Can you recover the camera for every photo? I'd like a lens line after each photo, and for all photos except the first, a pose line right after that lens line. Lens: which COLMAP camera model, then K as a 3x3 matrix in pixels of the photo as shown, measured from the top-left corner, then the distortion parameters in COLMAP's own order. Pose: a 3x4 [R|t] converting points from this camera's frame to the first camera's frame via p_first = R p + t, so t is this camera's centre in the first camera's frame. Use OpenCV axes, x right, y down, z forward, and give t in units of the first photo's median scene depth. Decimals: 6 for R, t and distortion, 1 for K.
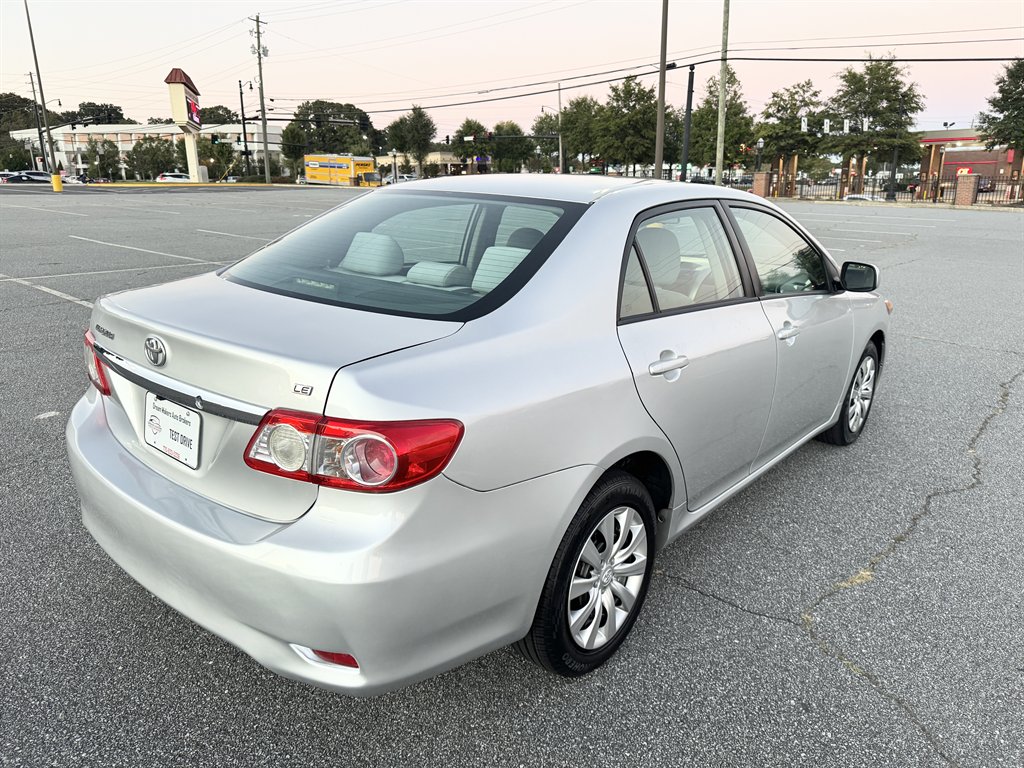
lens RADIAL K [[726.9, 0, 515.4], [0, 726.9, 389.4], [0, 0, 1]] dist [0.003950, -0.007406]
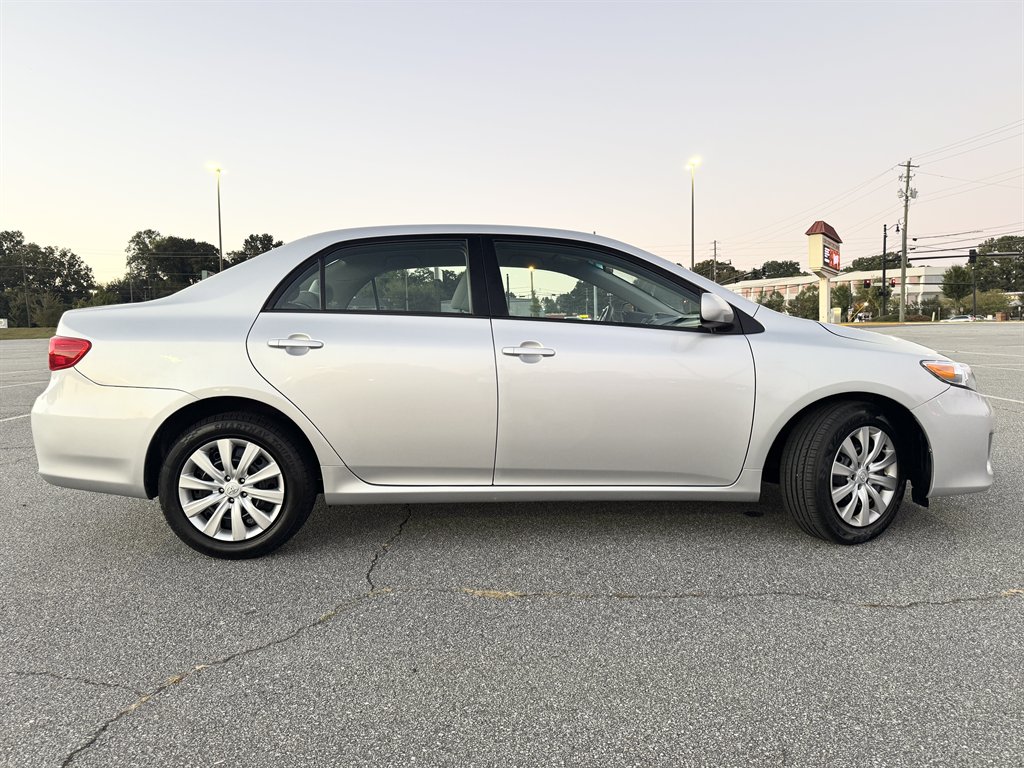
lens RADIAL K [[726.6, 0, 513.4], [0, 726.6, 384.3], [0, 0, 1]] dist [0.000438, -0.003788]
pose [[0.661875, 0.036837, -0.748708, 1.196477], [-0.184549, 0.976058, -0.115122, 0.095683], [0.726542, 0.214370, 0.652827, 0.346137]]
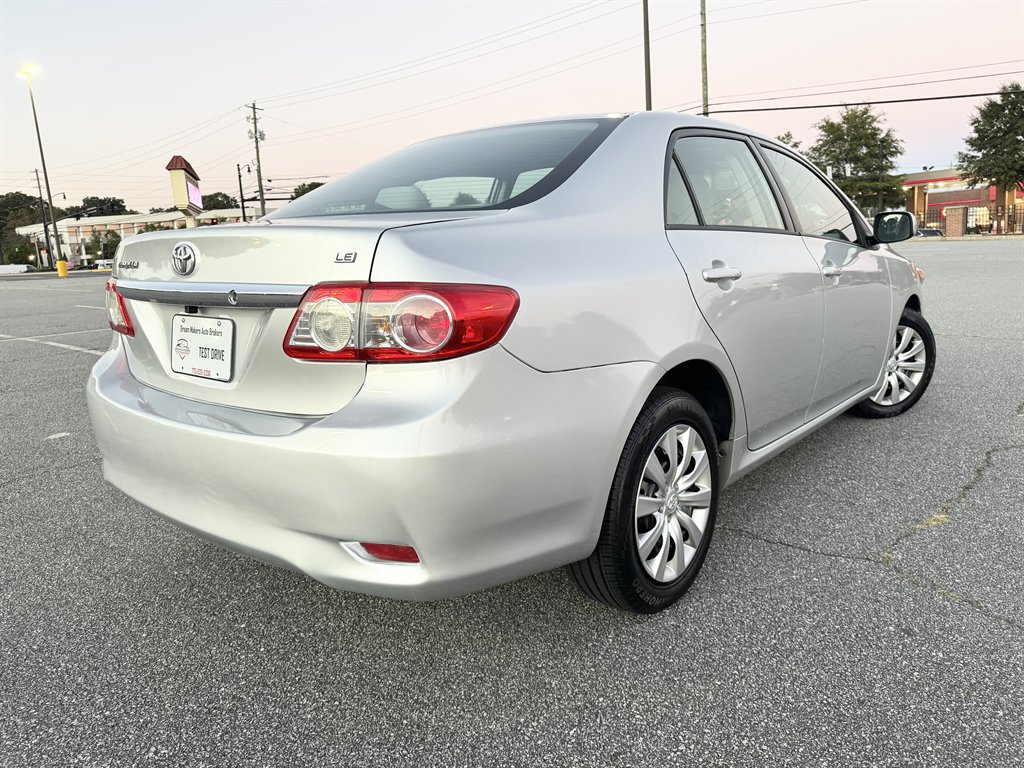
lens RADIAL K [[728.5, 0, 512.6], [0, 728.5, 384.6], [0, 0, 1]] dist [-0.000780, -0.003756]
pose [[0.998487, -0.054820, -0.004305, -0.049657], [0.054173, 0.994084, -0.094138, 0.144617], [0.009440, 0.093762, 0.995550, 0.055411]]
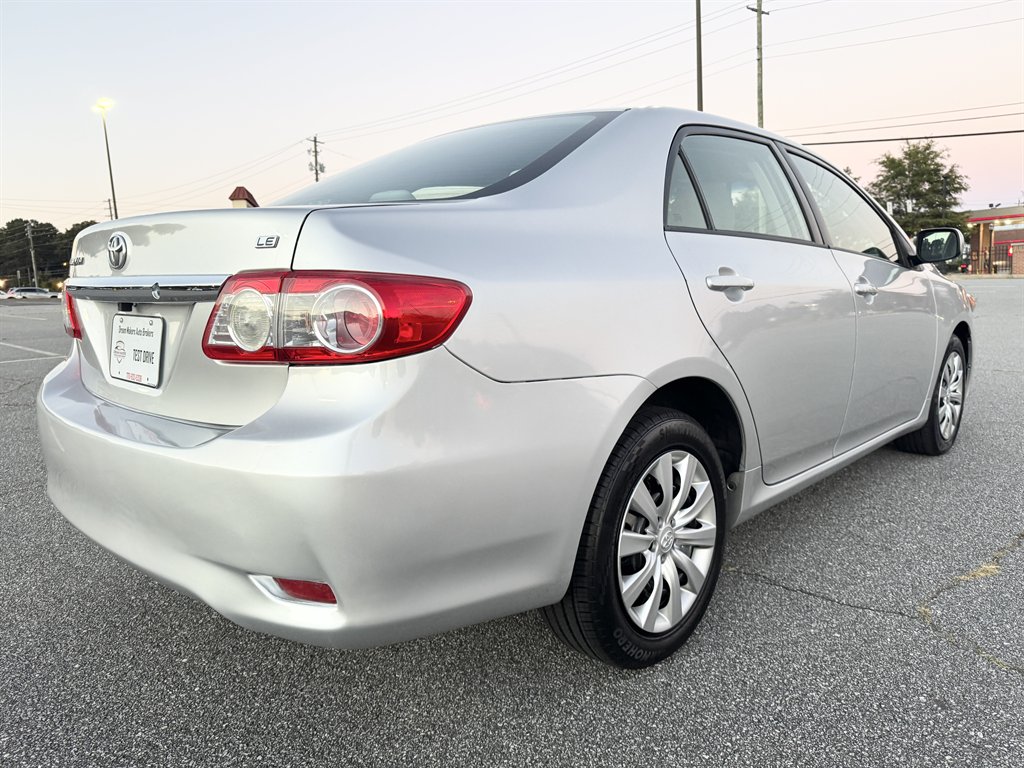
lens RADIAL K [[731.6, 0, 521.4], [0, 731.6, 386.2], [0, 0, 1]] dist [-0.007721, 0.003530]
pose [[0.997709, -0.032005, -0.059606, 0.015215], [0.023511, 0.990138, -0.138108, 0.154180], [0.063438, 0.136390, 0.988622, 0.134732]]
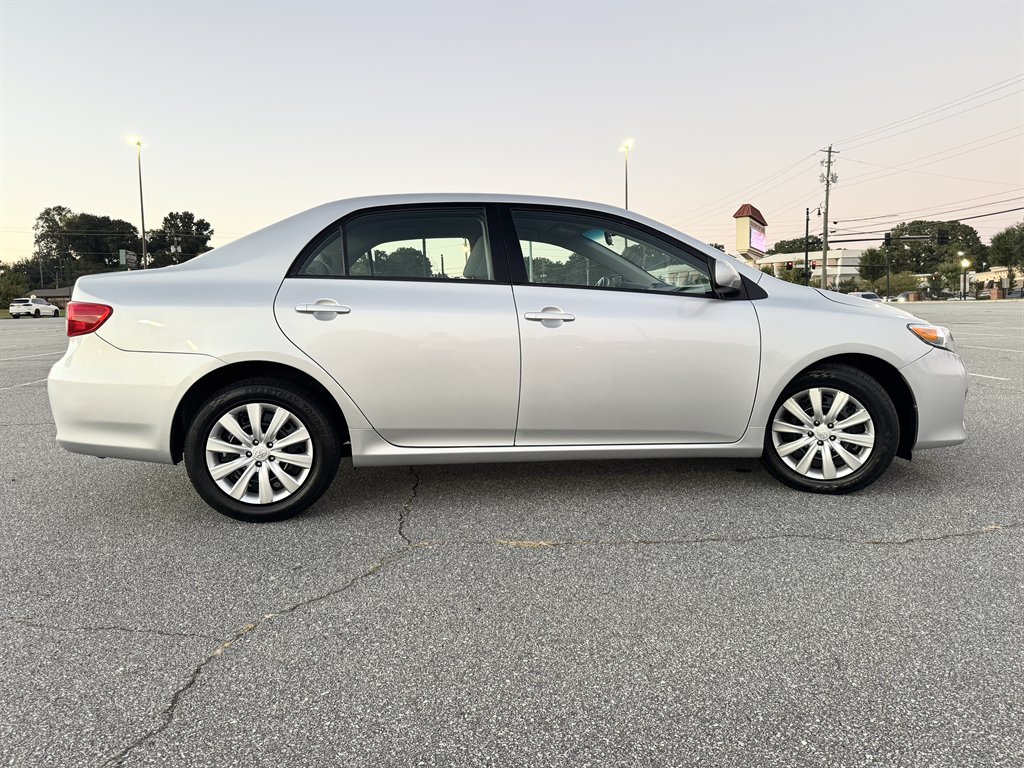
lens RADIAL K [[724.6, 0, 509.1], [0, 724.6, 383.3], [0, 0, 1]] dist [0.013727, -0.019258]
pose [[0.724589, 0.047440, -0.687546, 1.135327], [-0.165402, 0.980441, -0.106664, 0.154087], [0.669039, 0.191009, 0.718264, 0.223449]]
